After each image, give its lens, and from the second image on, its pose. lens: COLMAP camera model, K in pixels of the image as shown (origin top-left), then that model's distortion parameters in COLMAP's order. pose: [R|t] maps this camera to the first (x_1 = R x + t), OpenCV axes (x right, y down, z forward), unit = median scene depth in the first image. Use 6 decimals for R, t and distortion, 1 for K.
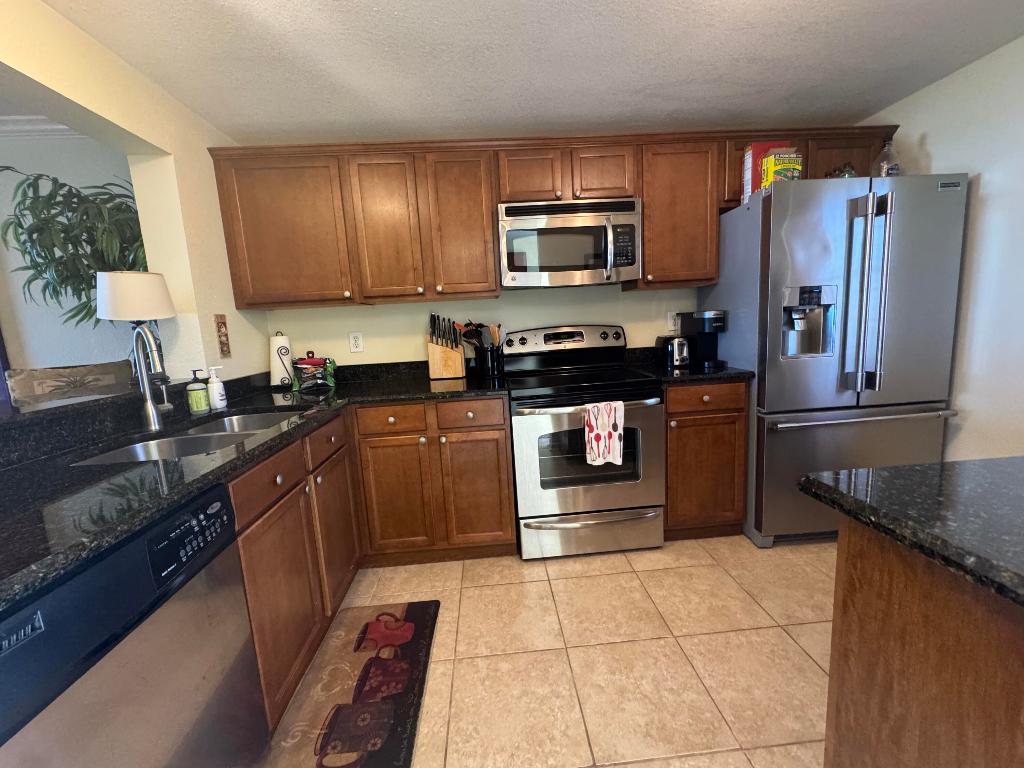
lens RADIAL K [[406.1, 0, 509.3], [0, 406.1, 381.1], [0, 0, 1]] dist [0.001118, 0.000597]
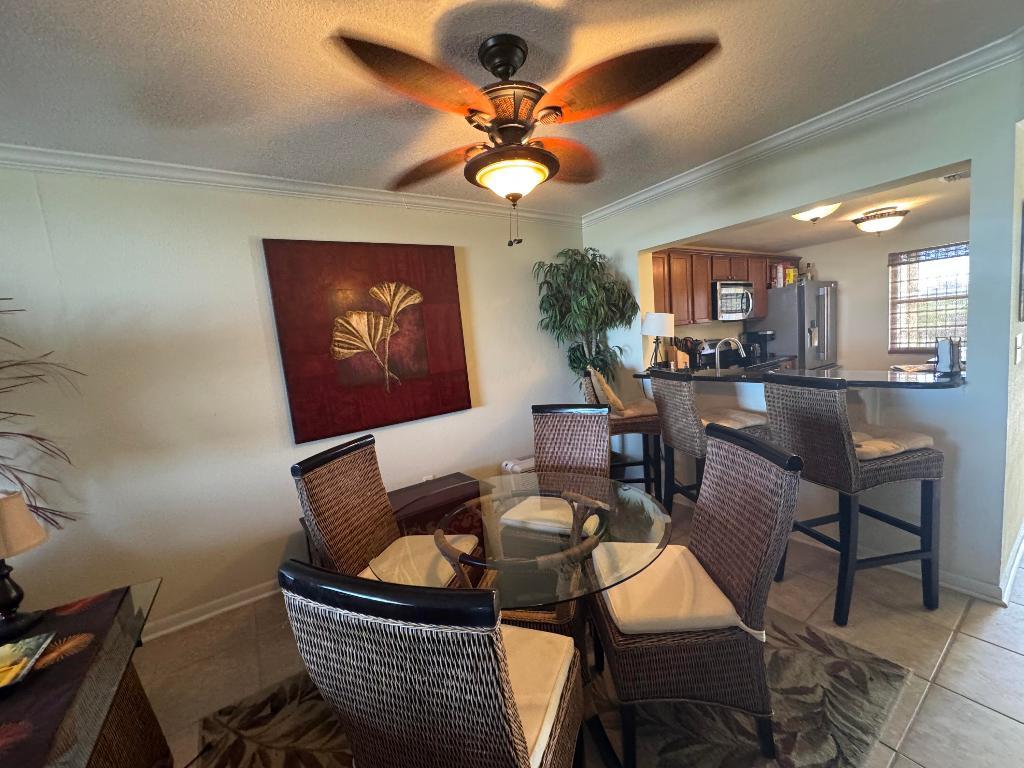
lens RADIAL K [[406.1, 0, 512.3], [0, 406.1, 383.2], [0, 0, 1]] dist [0.001118, 0.000597]
pose [[0.865446, -0.073933, 0.495516, -2.092910], [0.108124, 0.993306, -0.040638, 0.057767], [-0.489195, 0.088747, 0.867647, -0.258629]]
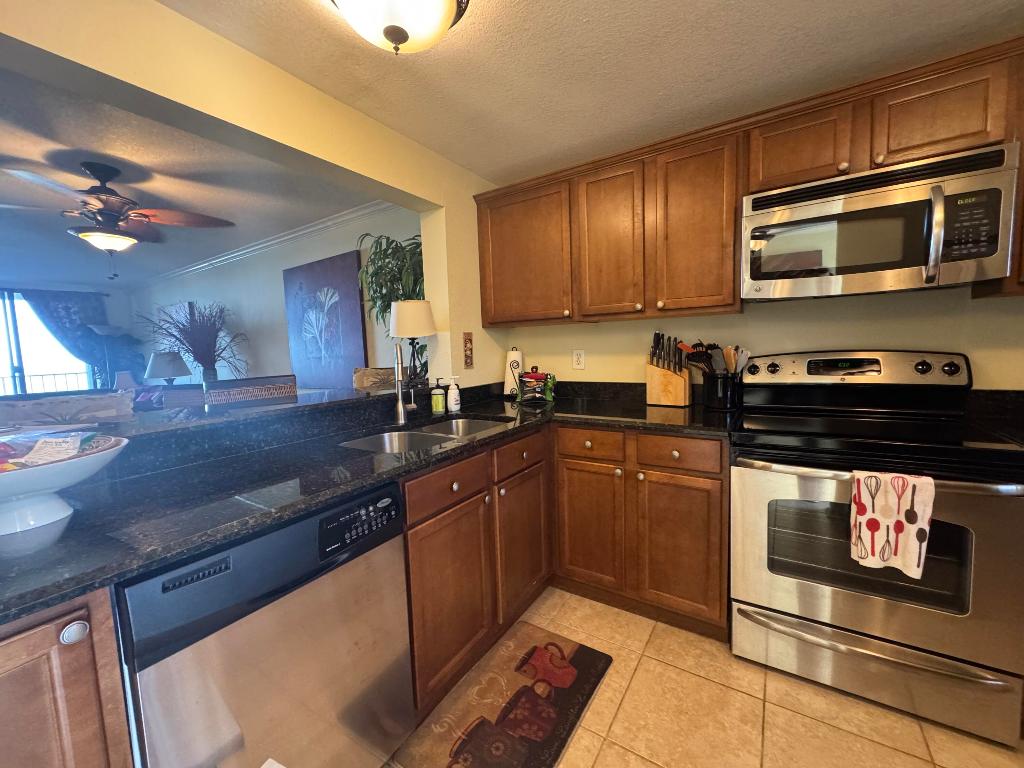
lens RADIAL K [[406.1, 0, 514.6], [0, 406.1, 382.4], [0, 0, 1]] dist [0.001118, 0.000597]
pose [[0.805626, 0.081265, -0.586825, 0.113348], [-0.095724, 0.995387, 0.006429, -0.037047], [0.584640, 0.050994, 0.809688, 0.114871]]
